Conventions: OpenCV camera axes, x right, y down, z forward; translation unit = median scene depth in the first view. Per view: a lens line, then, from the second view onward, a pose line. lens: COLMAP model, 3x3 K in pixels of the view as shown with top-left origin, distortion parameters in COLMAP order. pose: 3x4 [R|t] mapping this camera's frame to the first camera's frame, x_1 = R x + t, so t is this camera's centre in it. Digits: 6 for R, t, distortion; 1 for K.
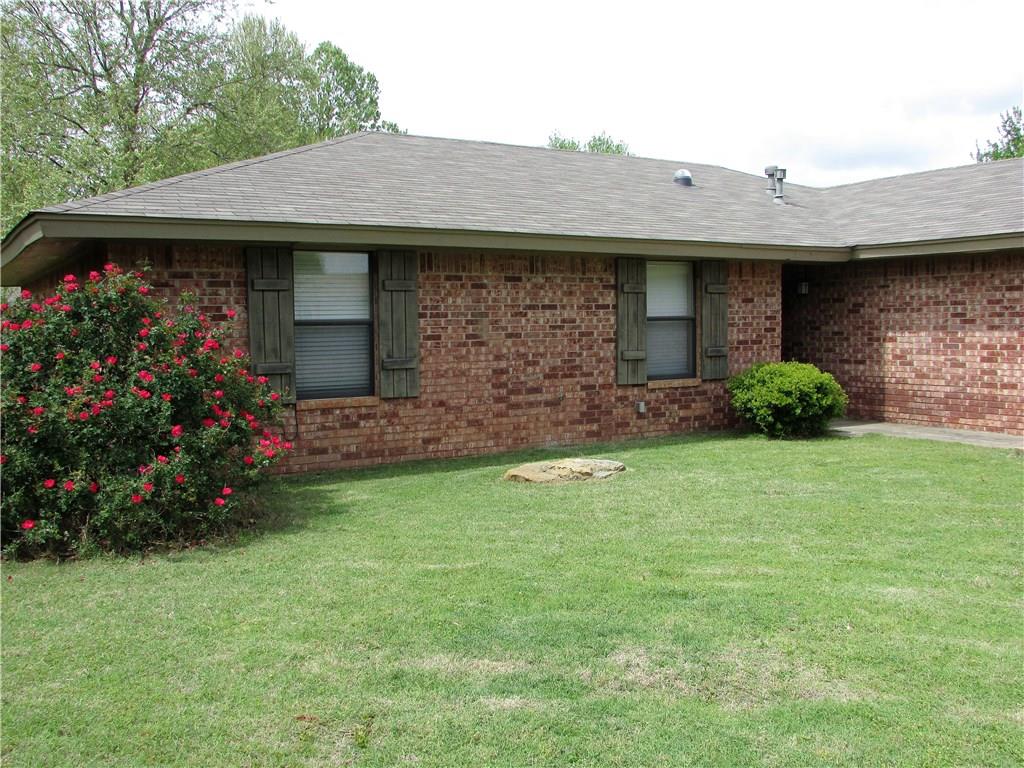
lens RADIAL K [[954.1, 0, 507.3], [0, 954.1, 380.9], [0, 0, 1]] dist [-0.048603, 0.000000]
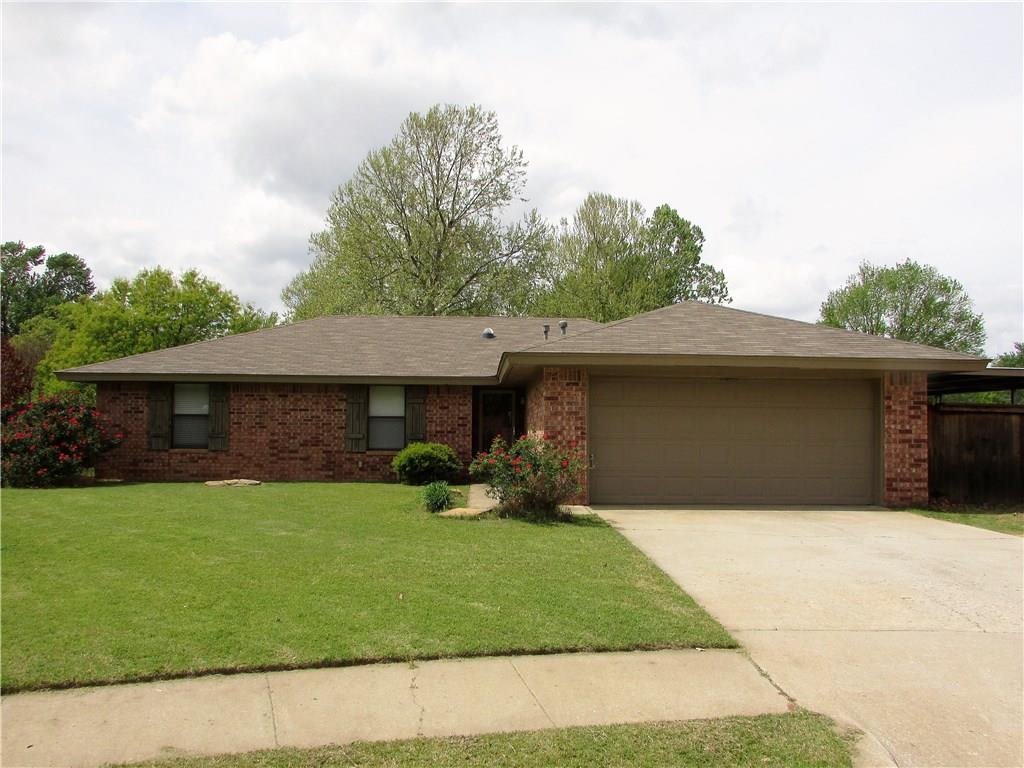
lens RADIAL K [[856.9, 0, 512.3], [0, 856.9, 391.9], [0, 0, 1]] dist [-0.041735, 0.022774]
pose [[0.866225, -0.001547, -0.499652, 1.296527], [-0.051657, 0.994359, -0.092635, 0.027318], [0.496977, 0.106054, 0.861259, -0.318366]]
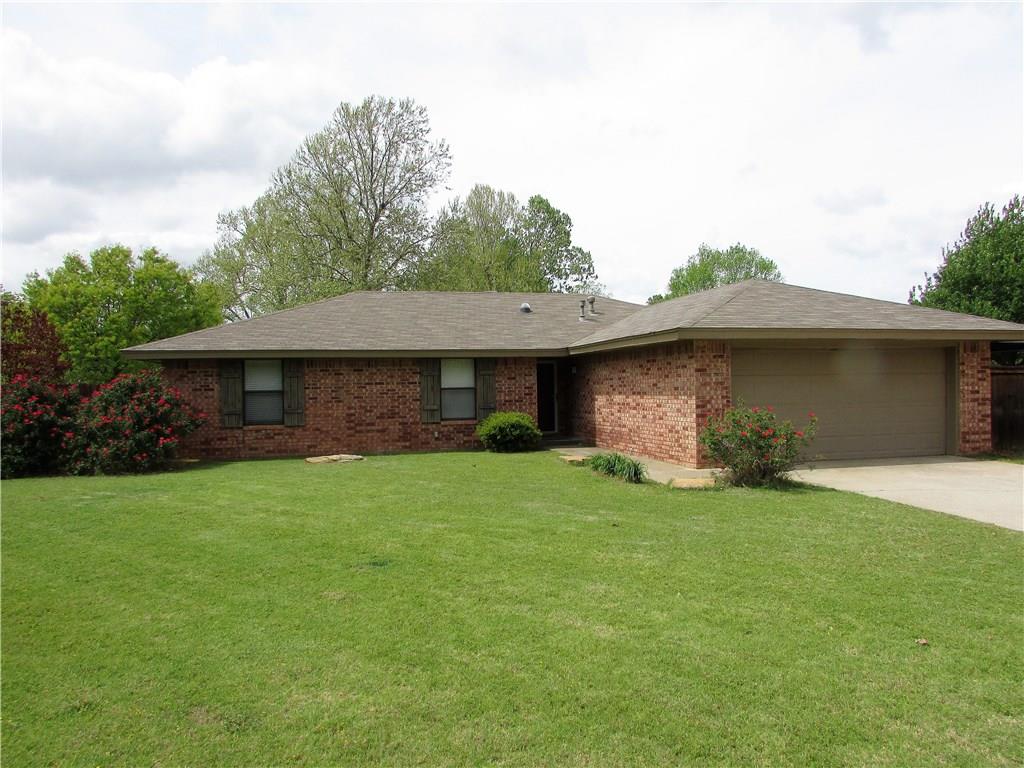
lens RADIAL K [[732.5, 0, 511.0], [0, 732.5, 373.8], [0, 0, 1]] dist [-0.020094, -0.004672]
pose [[0.949501, -0.008850, -0.313640, 0.795681], [-0.015136, 0.997146, -0.073961, 0.013300], [0.313399, 0.074973, 0.946657, -0.393447]]
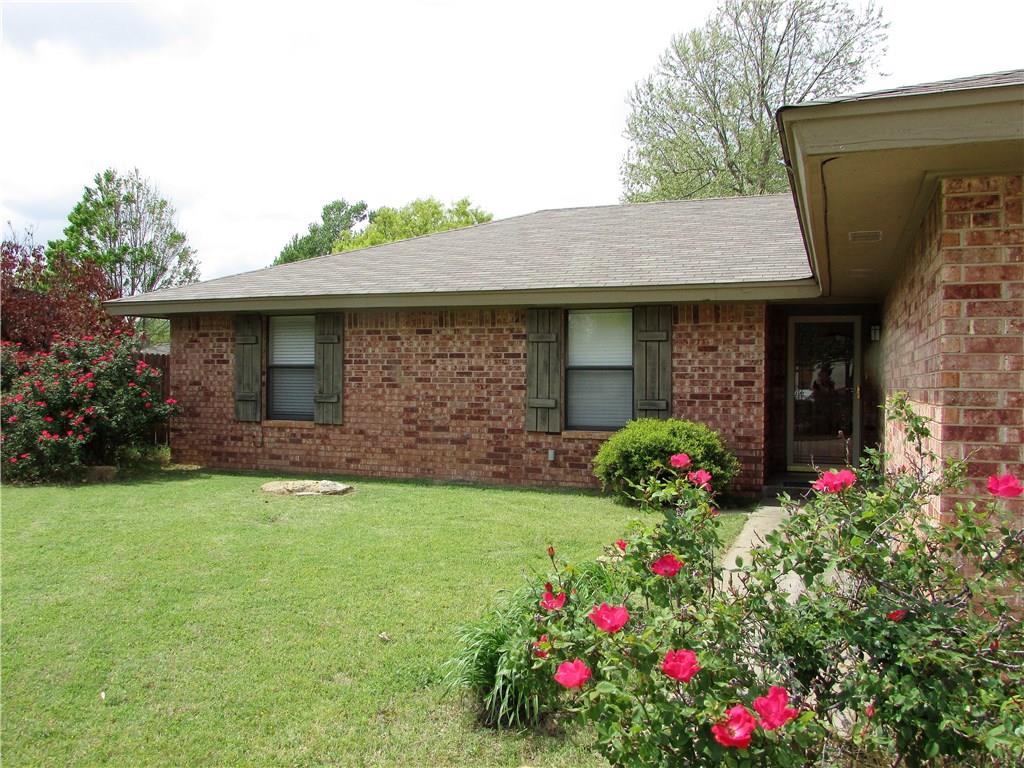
lens RADIAL K [[856.9, 0, 510.5], [0, 856.9, 391.6], [0, 0, 1]] dist [-0.041735, 0.022774]
pose [[0.601128, 0.029346, -0.798614, 0.880940], [-0.068948, 0.997504, -0.015244, -0.023953], [0.796173, 0.064226, 0.601650, 0.440798]]
